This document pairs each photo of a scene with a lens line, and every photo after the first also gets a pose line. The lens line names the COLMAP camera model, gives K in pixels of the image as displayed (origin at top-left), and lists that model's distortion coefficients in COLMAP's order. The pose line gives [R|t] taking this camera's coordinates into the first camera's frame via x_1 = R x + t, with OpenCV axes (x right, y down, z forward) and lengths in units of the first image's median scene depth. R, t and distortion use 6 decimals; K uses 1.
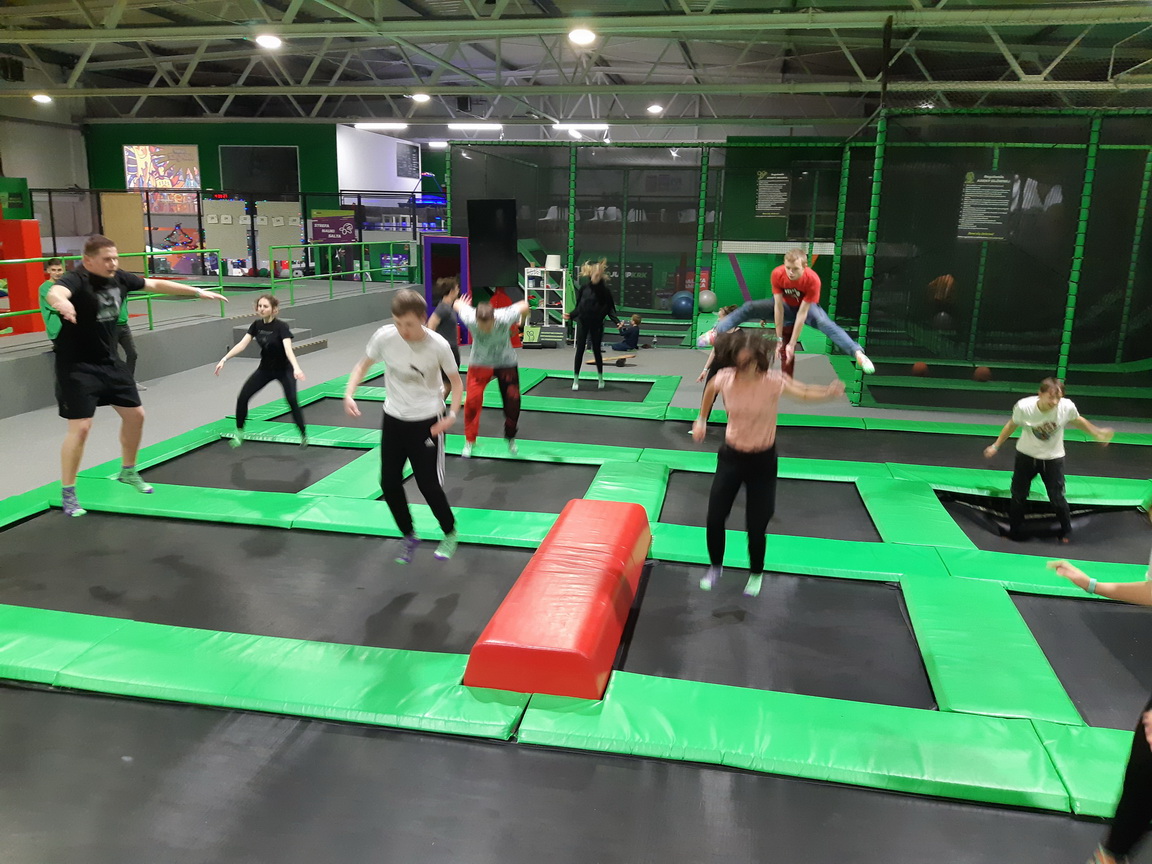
lens RADIAL K [[912.9, 0, 577.7], [0, 912.9, 438.7], [0, 0, 1]] dist [0.071042, -0.108988]
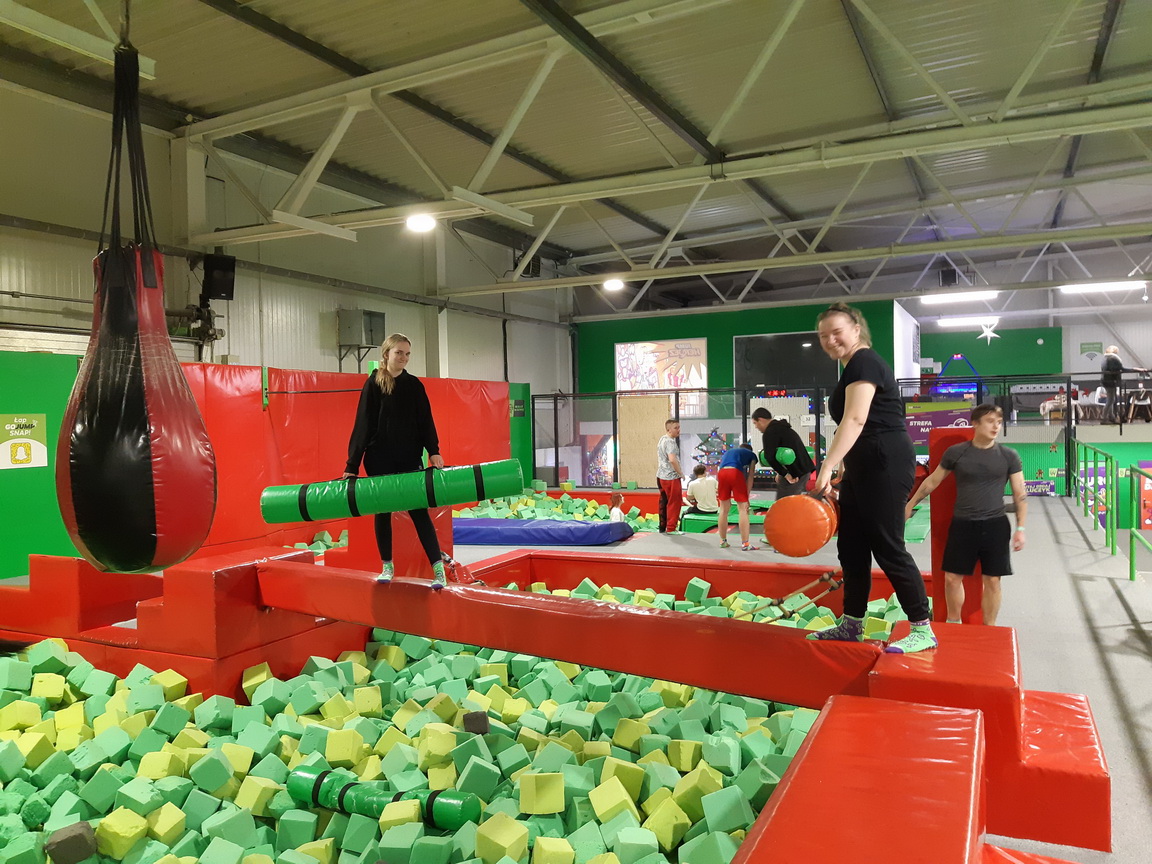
lens RADIAL K [[922.0, 0, 580.7], [0, 922.0, 445.0], [0, 0, 1]] dist [0.091042, -0.176356]
pose [[0.968138, -0.029490, -0.248674, -0.513120], [-0.021348, 0.979707, -0.199295, -0.080646], [0.249504, 0.198254, 0.947862, 0.301694]]
